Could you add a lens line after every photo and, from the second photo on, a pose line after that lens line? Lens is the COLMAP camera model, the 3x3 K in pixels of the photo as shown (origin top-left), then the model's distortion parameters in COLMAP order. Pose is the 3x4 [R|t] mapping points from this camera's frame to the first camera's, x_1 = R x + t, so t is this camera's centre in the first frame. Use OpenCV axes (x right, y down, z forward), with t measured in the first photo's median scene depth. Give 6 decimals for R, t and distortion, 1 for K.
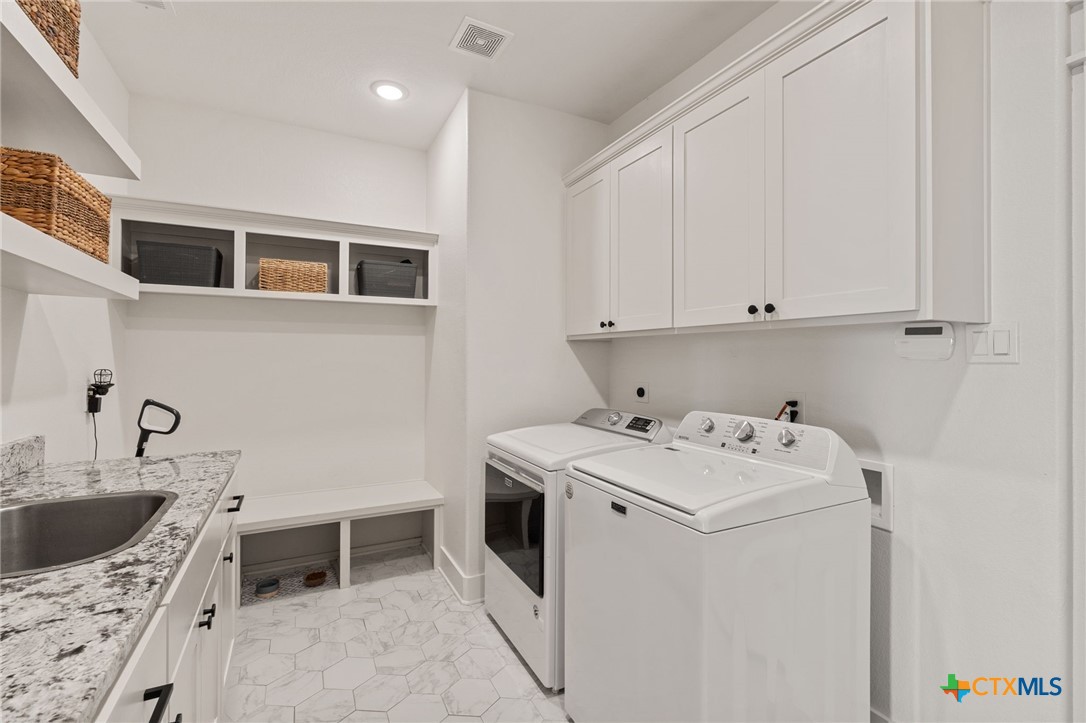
lens RADIAL K [[480.3, 0, 539.4], [0, 480.3, 352.9], [0, 0, 1]] dist [-0.000497, 0.000368]
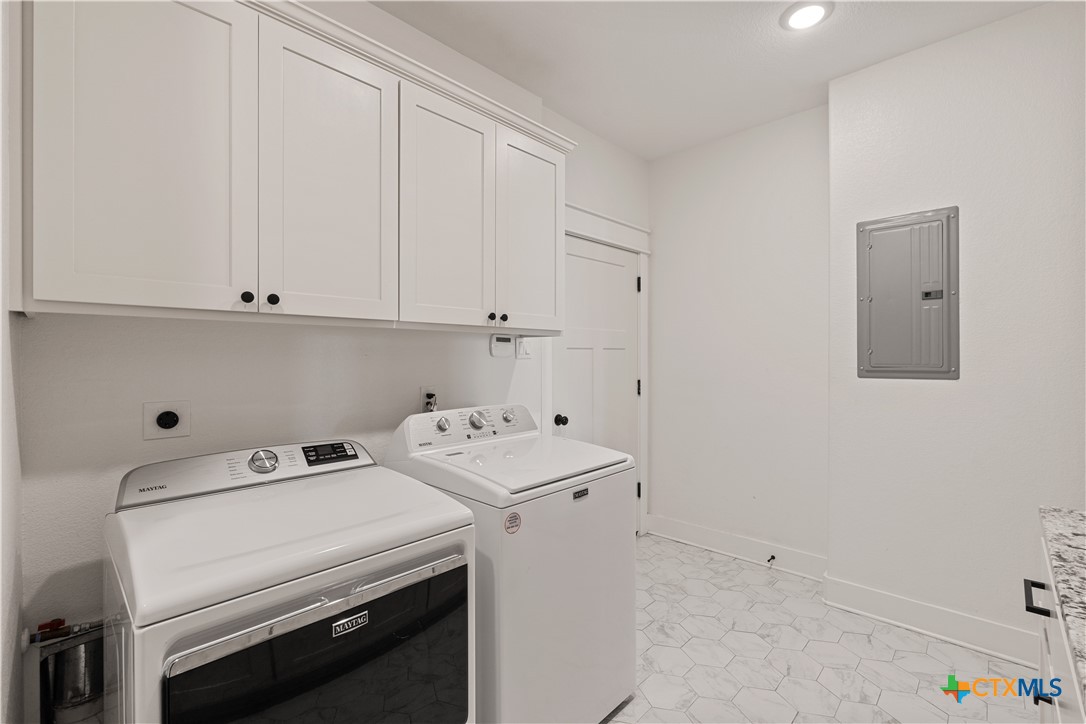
lens RADIAL K [[475.6, 0, 543.0], [0, 475.6, 362.0], [0, 0, 1]] dist [-0.020647, 0.000151]
pose [[-0.325657, -0.011960, 0.945412, -0.699285], [-0.004834, 0.999928, 0.010984, 0.011139], [-0.945476, -0.000993, -0.325692, 1.219865]]
